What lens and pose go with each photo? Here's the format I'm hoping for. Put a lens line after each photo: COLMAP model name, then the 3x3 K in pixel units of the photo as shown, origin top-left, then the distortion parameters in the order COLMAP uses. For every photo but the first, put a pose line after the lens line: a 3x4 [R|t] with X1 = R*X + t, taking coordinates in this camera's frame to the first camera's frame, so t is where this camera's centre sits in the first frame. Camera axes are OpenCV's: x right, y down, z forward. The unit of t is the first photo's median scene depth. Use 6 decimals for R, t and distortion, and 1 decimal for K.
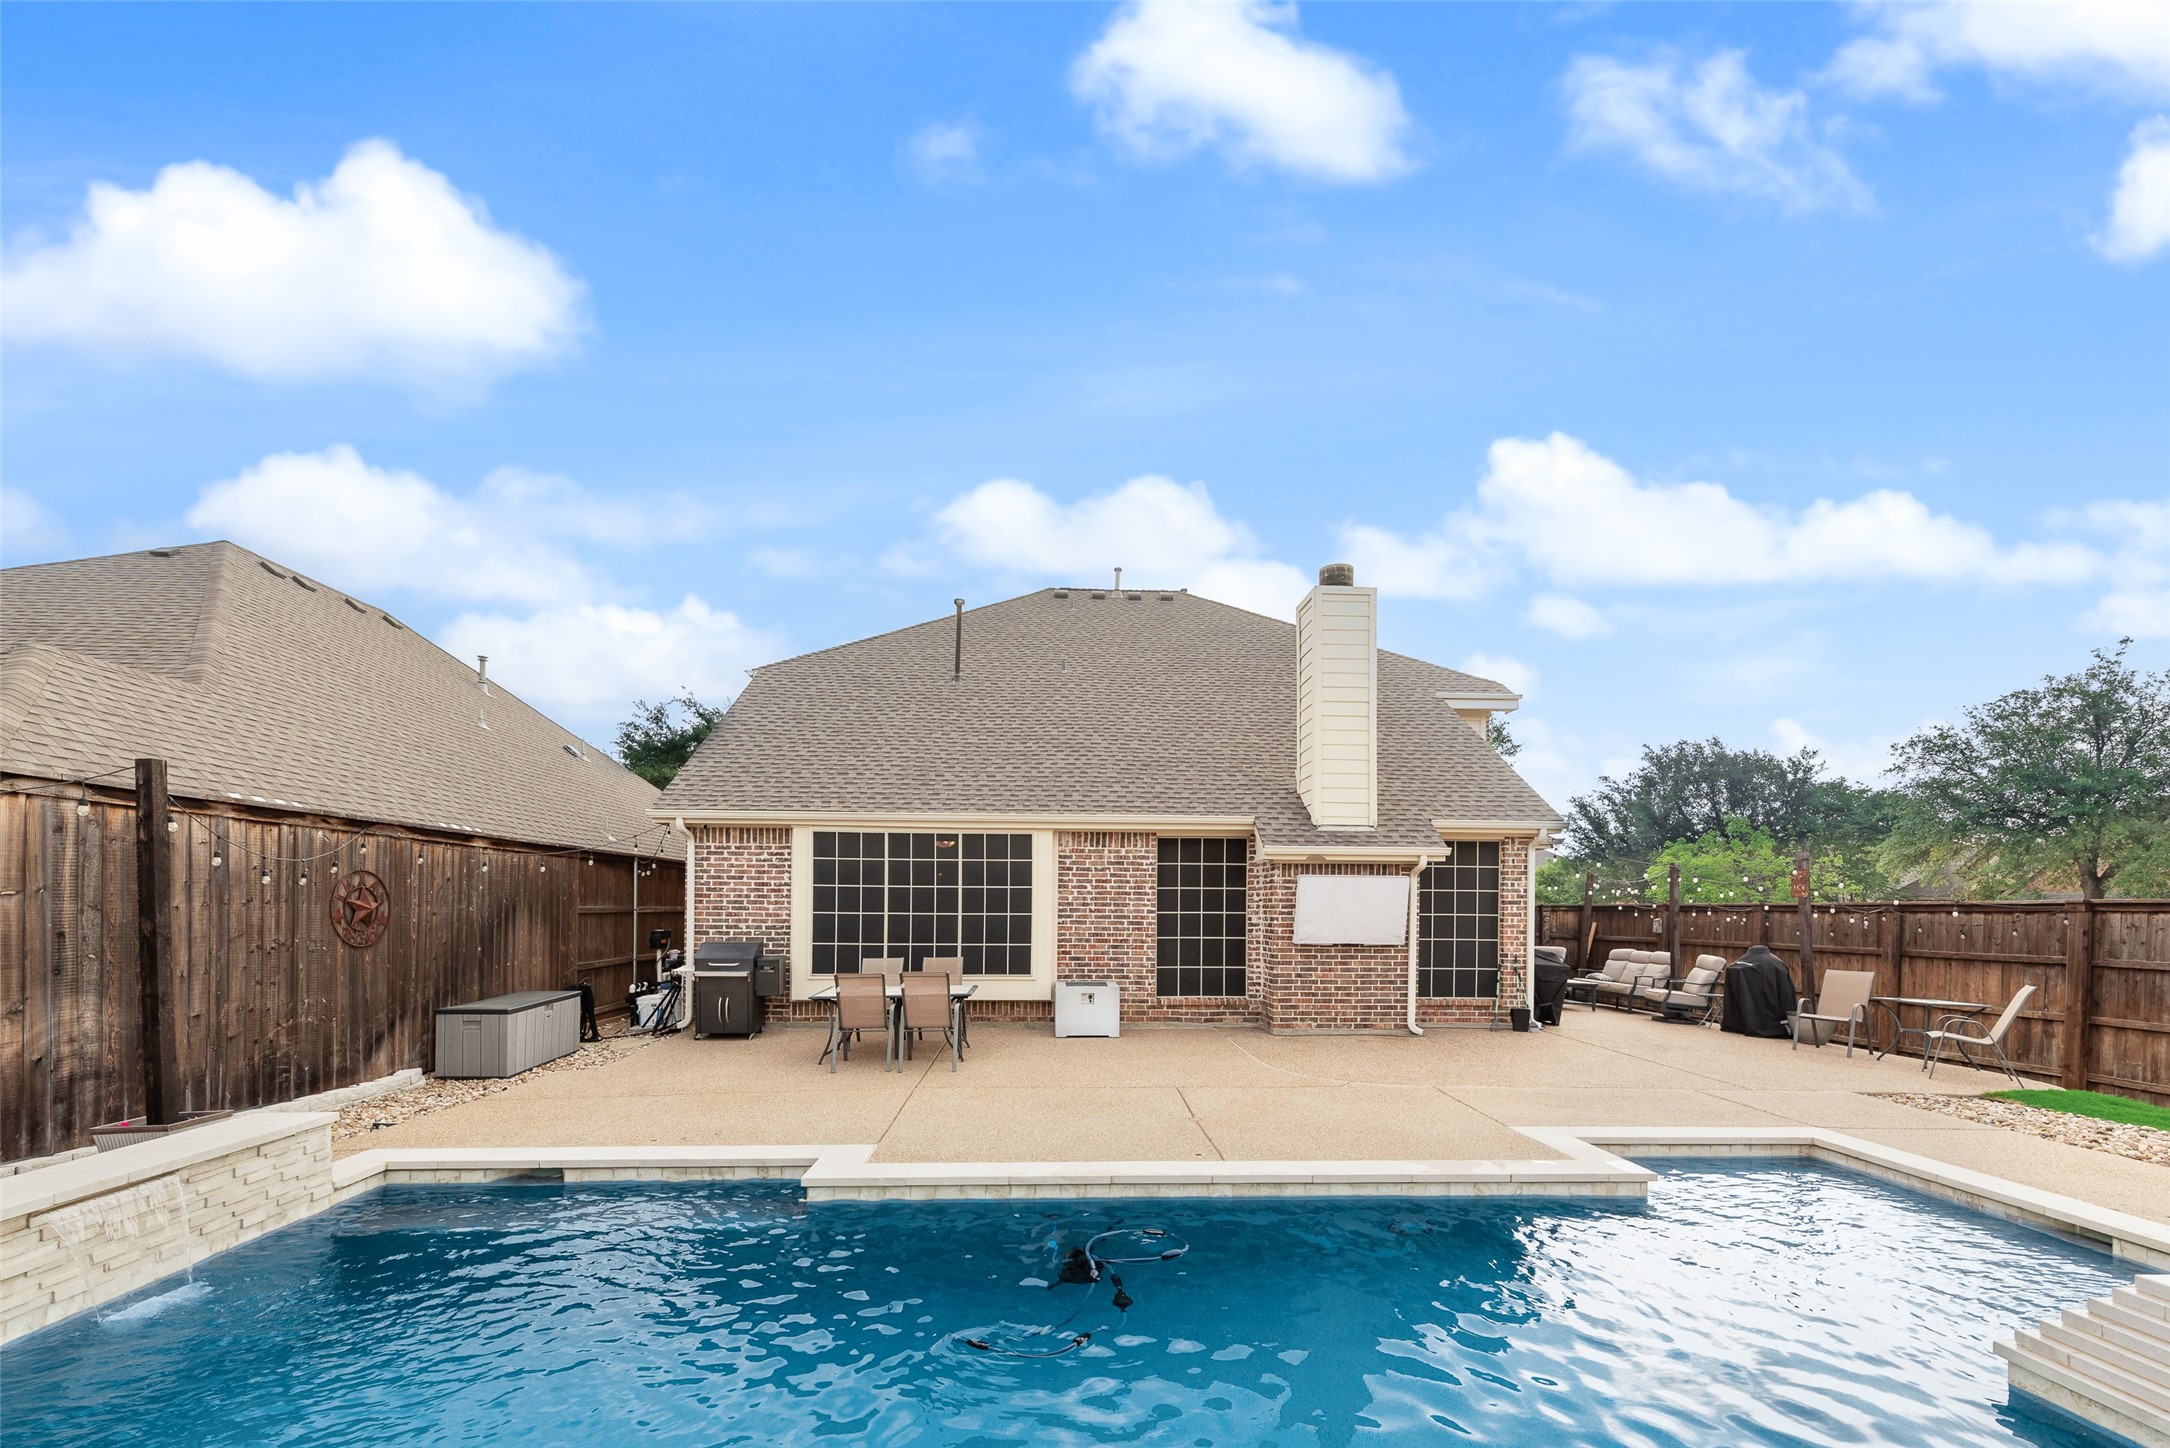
lens RADIAL K [[876.6, 0, 1139.4], [0, 876.6, 911.5], [0, 0, 1]] dist [0.014772, -0.000317]
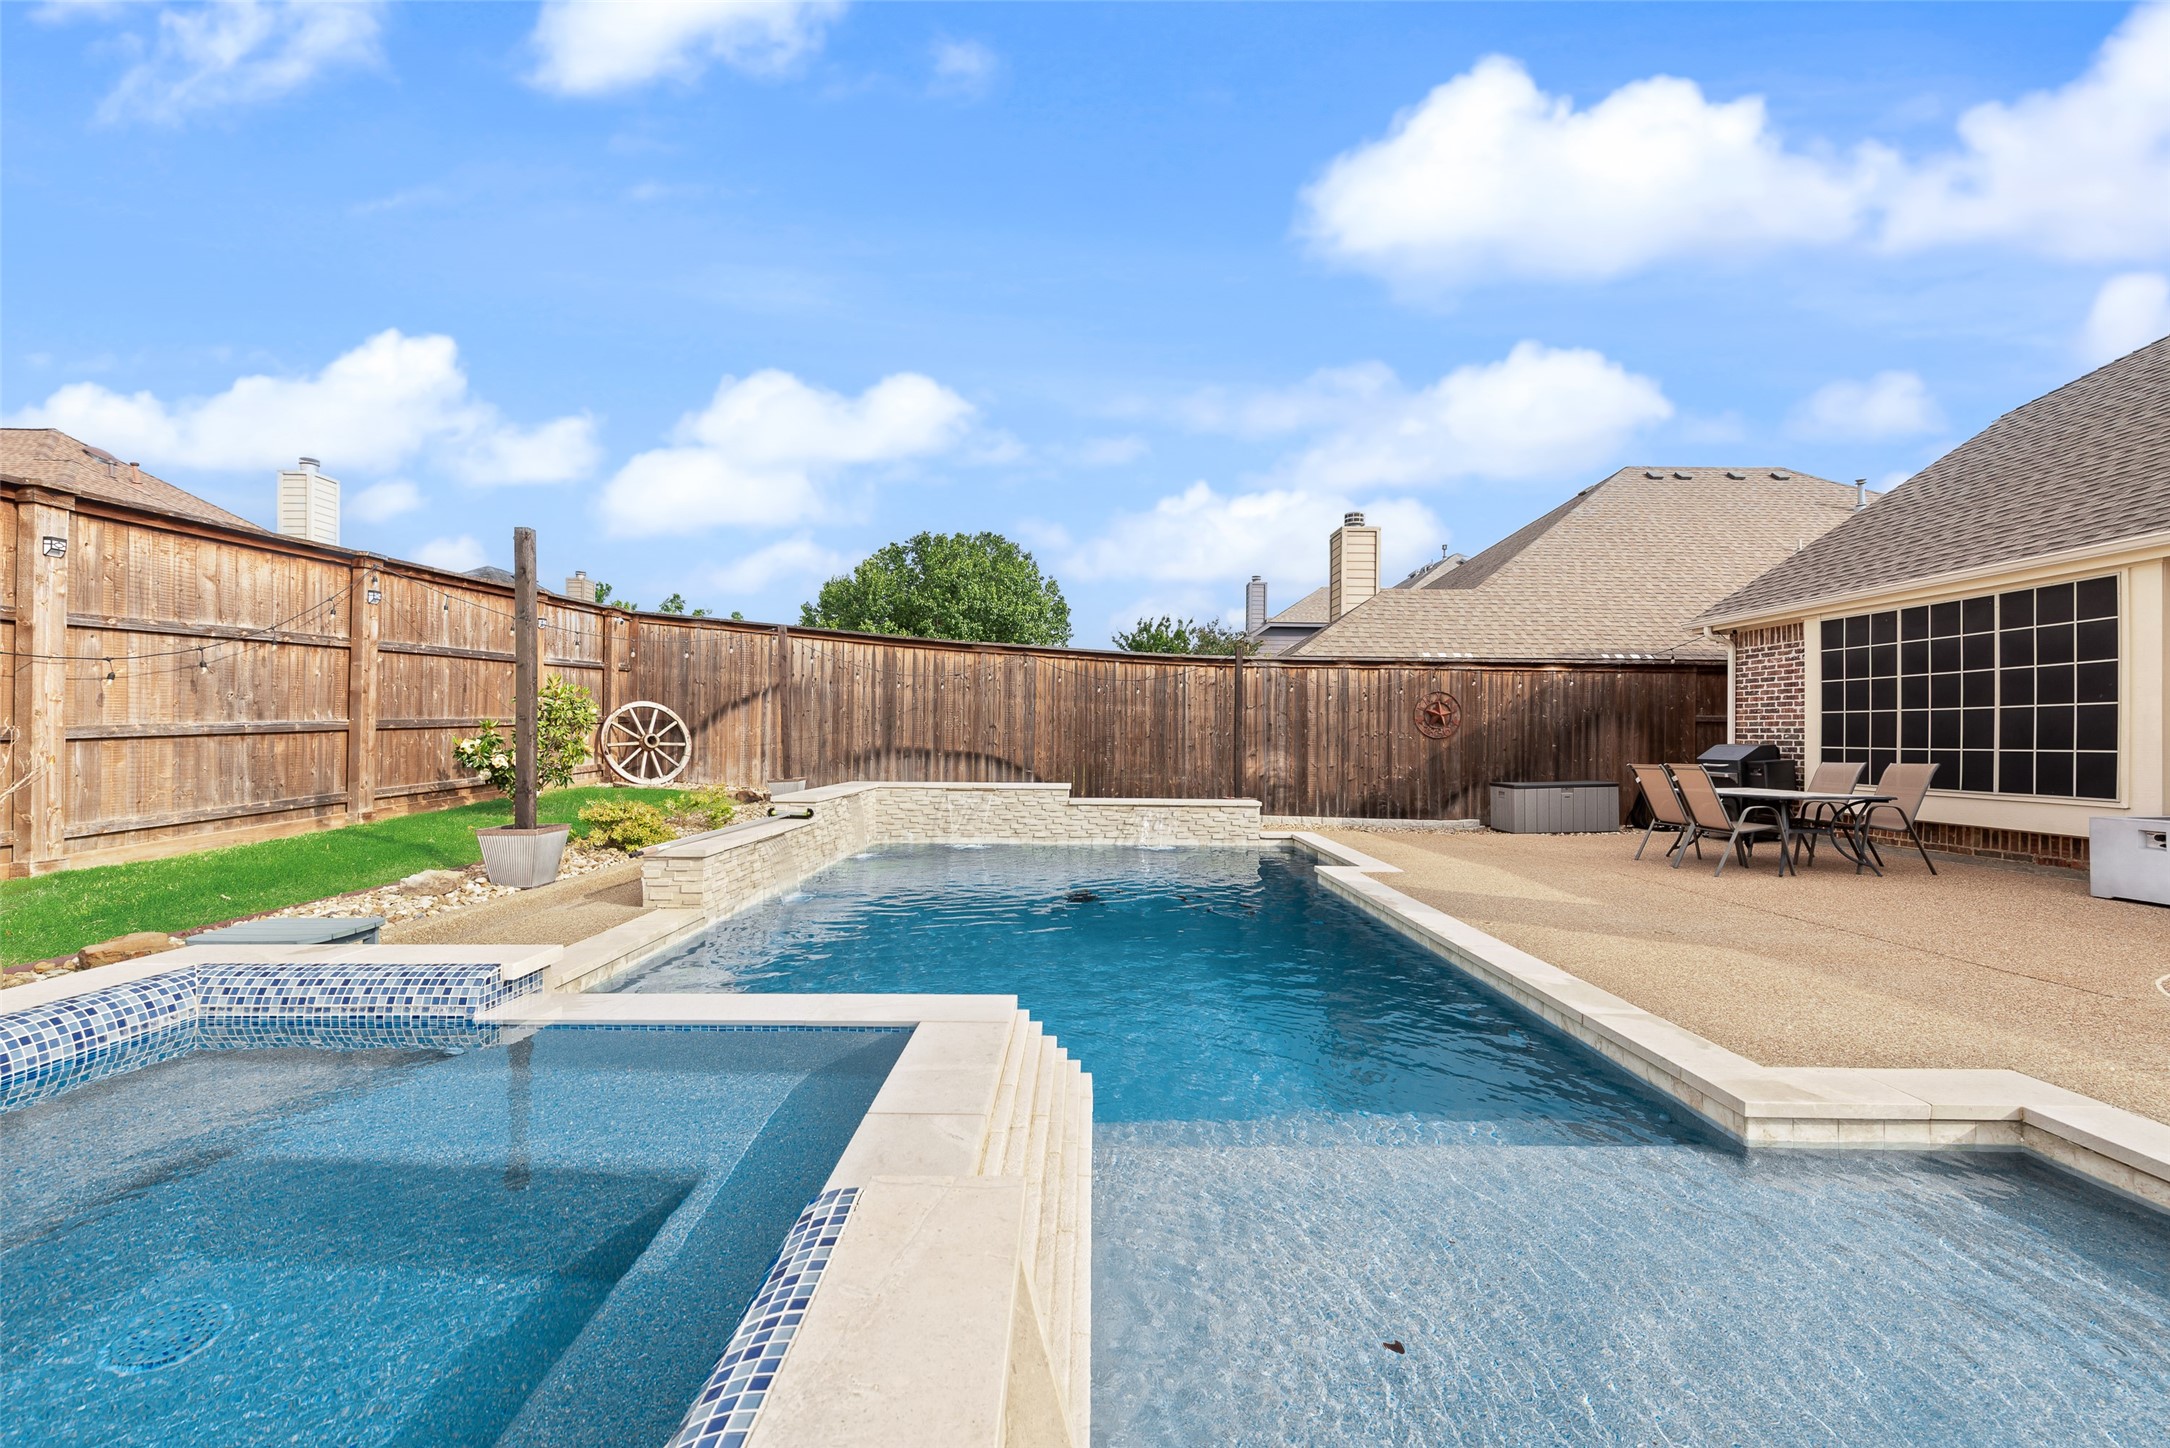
lens RADIAL K [[876.6, 0, 1082.7], [0, 876.6, 731.7], [0, 0, 1]] dist [0.014772, -0.000317]
pose [[-0.036867, -0.013005, -0.999236, 0.552319], [-0.009293, 0.999877, -0.012671, 0.039184], [0.999277, 0.008819, -0.036983, 0.295062]]
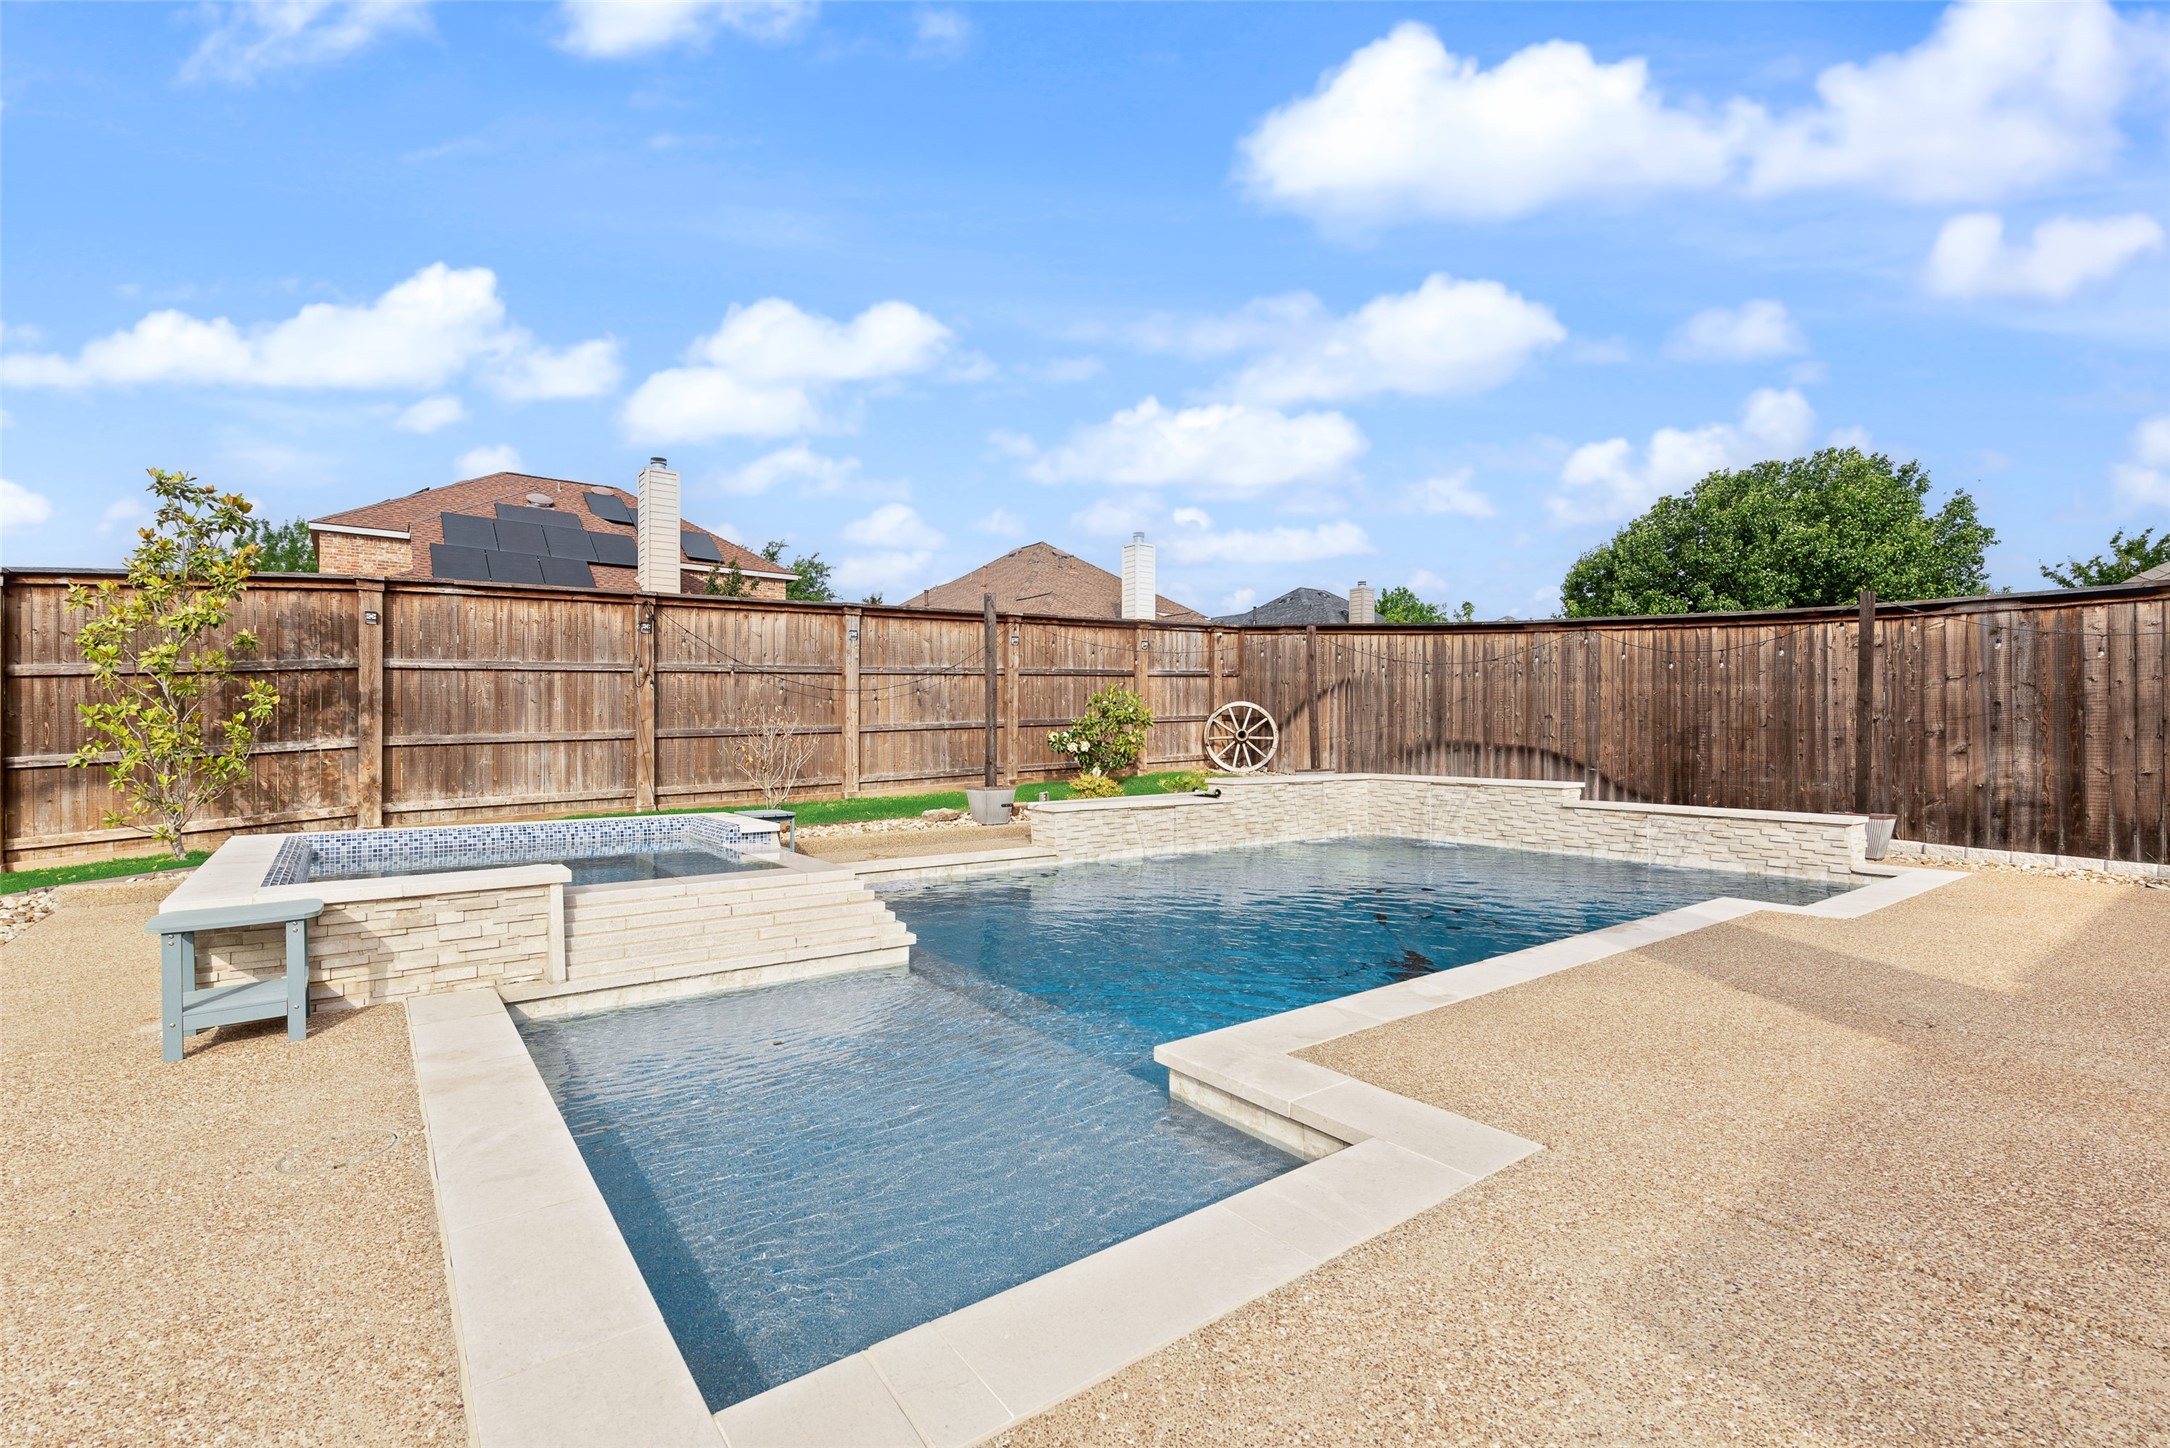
lens RADIAL K [[977.8, 0, 1075.0], [0, 977.8, 734.8], [0, 0, 1]] dist [-0.010133, -0.000153]
pose [[-0.836643, -0.008966, -0.547675, 0.465725], [-0.008592, 0.999958, -0.003246, 0.047490], [0.547681, 0.001989, -0.836685, 0.746551]]
